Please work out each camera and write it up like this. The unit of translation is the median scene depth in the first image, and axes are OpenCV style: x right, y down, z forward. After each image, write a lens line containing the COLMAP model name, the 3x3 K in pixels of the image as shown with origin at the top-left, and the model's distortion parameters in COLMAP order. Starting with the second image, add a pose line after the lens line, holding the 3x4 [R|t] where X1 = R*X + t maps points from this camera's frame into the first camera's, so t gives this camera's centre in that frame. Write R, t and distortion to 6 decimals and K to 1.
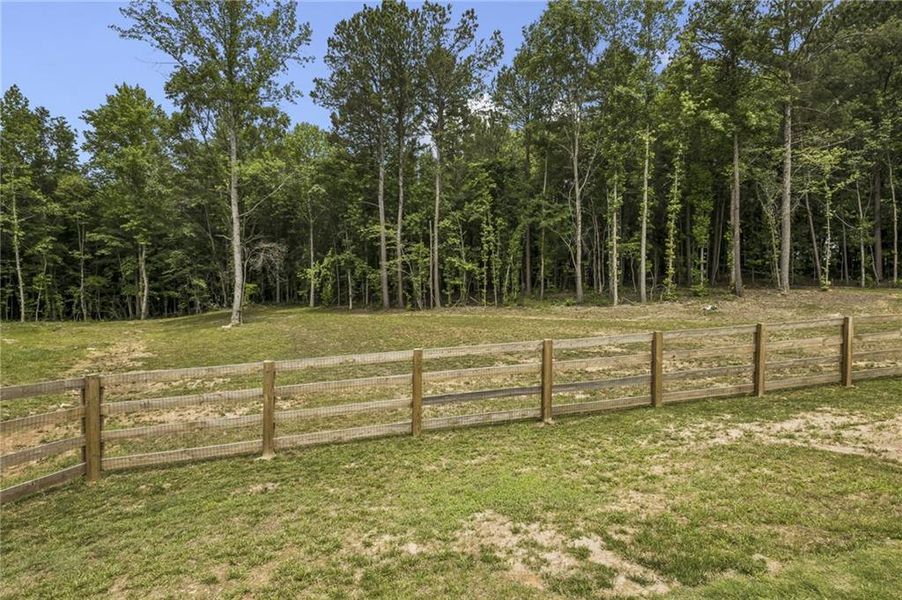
lens RADIAL K [[428.2, 0, 451.0], [0, 428.2, 300.0], [0, 0, 1]] dist [0.037993, -0.032942]
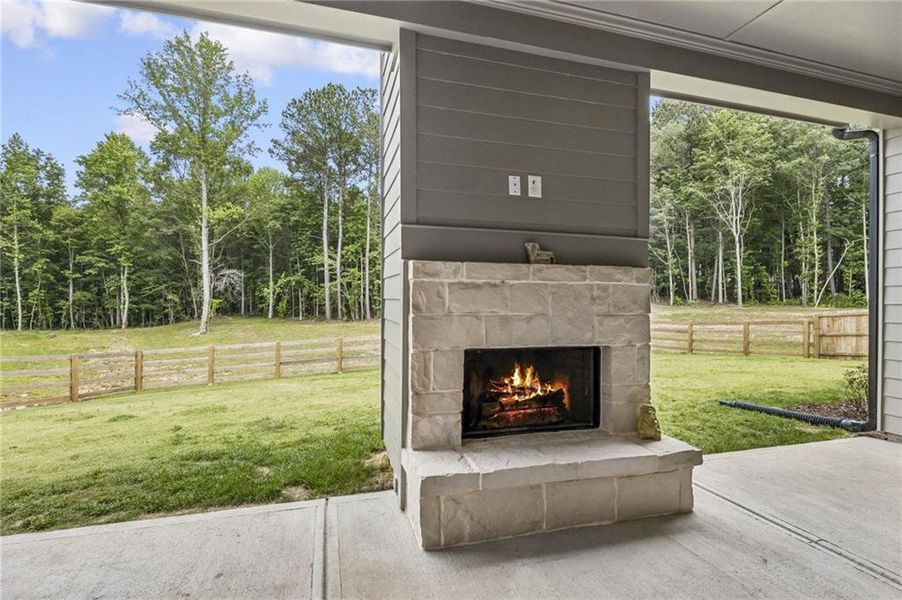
lens RADIAL K [[418.0, 0, 451.0], [0, 418.0, 300.0], [0, 0, 1]] dist [0.028431, -0.026106]
pose [[0.998081, 0.004777, 0.061740, 0.136233], [-0.003328, 0.999717, -0.023555, -0.011038], [-0.061835, 0.023304, 0.997814, -0.256203]]
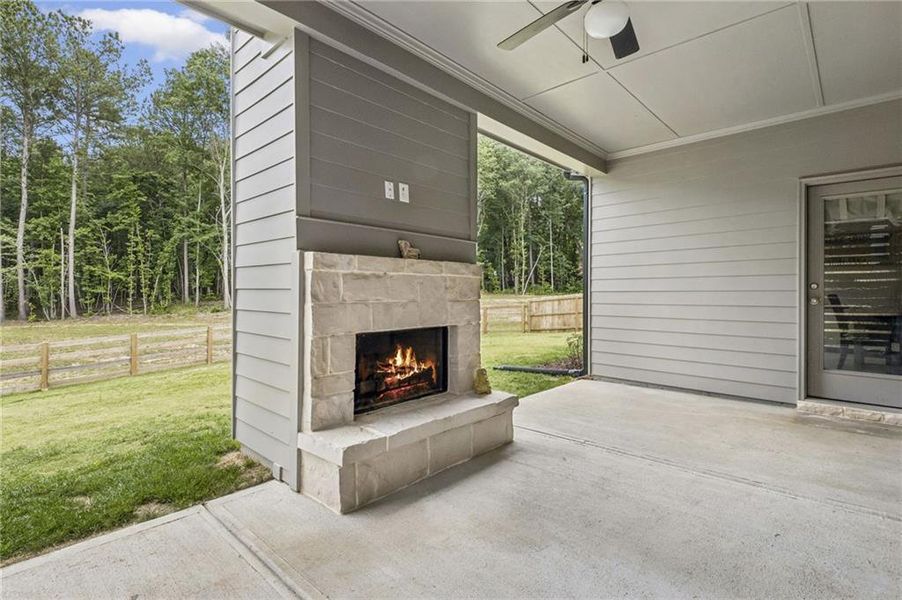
lens RADIAL K [[422.1, 0, 447.6], [0, 422.1, 290.0], [0, 0, 1]] dist [0.020978, -0.022466]
pose [[0.821322, 0.000653, 0.570465, 0.116661], [0.014478, 0.999653, -0.021990, -0.010670], [-0.570281, 0.026320, 0.821028, -0.259866]]
